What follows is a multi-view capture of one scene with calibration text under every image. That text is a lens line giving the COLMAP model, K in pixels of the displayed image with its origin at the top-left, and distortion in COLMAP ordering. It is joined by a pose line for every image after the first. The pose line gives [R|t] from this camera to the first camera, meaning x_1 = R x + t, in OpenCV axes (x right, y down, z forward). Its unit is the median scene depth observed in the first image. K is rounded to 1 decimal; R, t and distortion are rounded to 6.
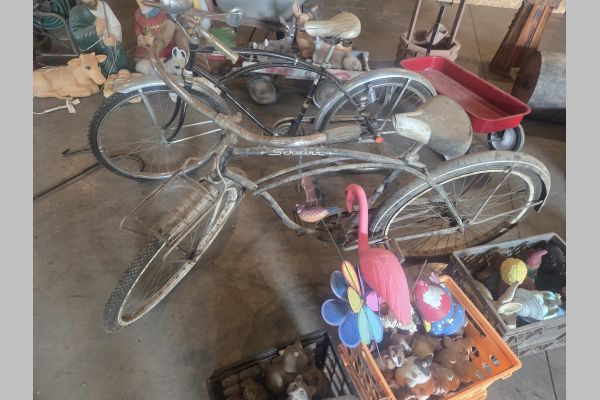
lens RADIAL K [[362.1, 0, 295.9], [0, 362.1, 196.8], [0, 0, 1]] dist [0.039763, -0.027034]
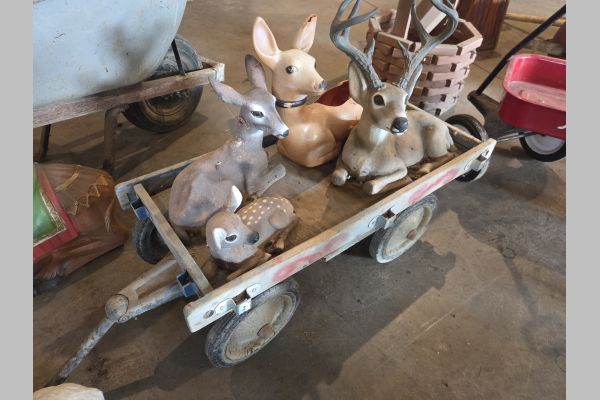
lens RADIAL K [[362.1, 0, 298.3], [0, 362.1, 195.4], [0, 0, 1]] dist [0.039763, -0.027034]
pose [[0.780099, -0.449622, 0.435069, -0.149600], [0.432059, 0.890087, 0.145159, -0.416929], [-0.452516, 0.074737, 0.888619, 0.706723]]
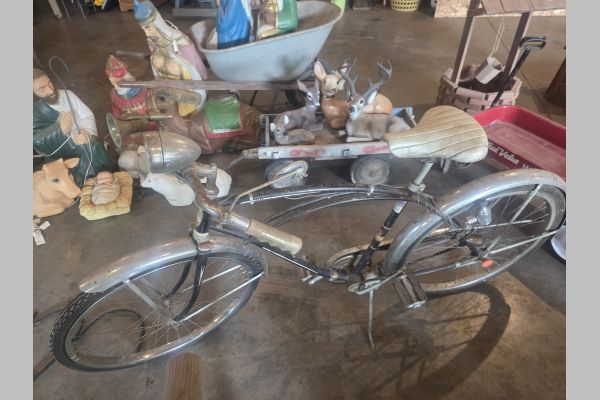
lens RADIAL K [[362.1, 0, 296.5], [0, 362.1, 206.8], [0, 0, 1]] dist [0.039763, -0.027034]
pose [[0.992180, -0.124789, 0.002566, -0.078916], [0.124815, 0.992015, -0.018093, -0.213896], [-0.000288, 0.018272, 0.999833, 0.235668]]
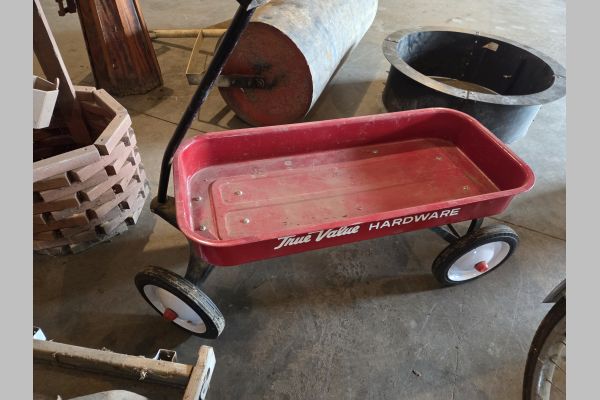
lens RADIAL K [[362.1, 0, 300.2], [0, 362.1, 203.7], [0, 0, 1]] dist [0.039763, -0.027034]
pose [[0.109564, -0.722790, 0.682327, 0.118381], [0.636315, 0.578364, 0.510487, -0.457579], [-0.763609, 0.378244, 0.523291, 0.749018]]
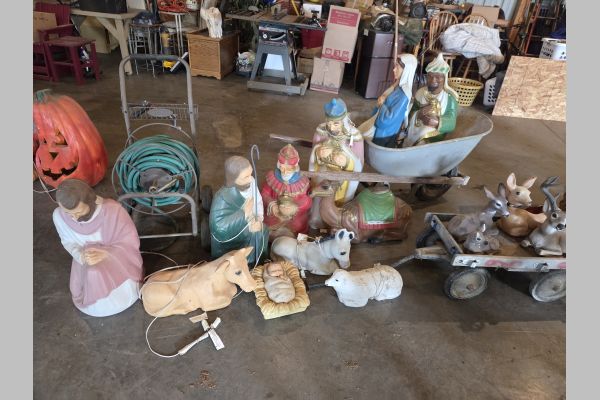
lens RADIAL K [[362.1, 0, 297.8], [0, 362.1, 194.5], [0, 0, 1]] dist [0.039763, -0.027034]
pose [[0.994846, -0.034516, 0.095345, -0.494759], [0.051885, 0.981142, -0.186194, -0.349966], [-0.087120, 0.190181, 0.977876, 0.278112]]
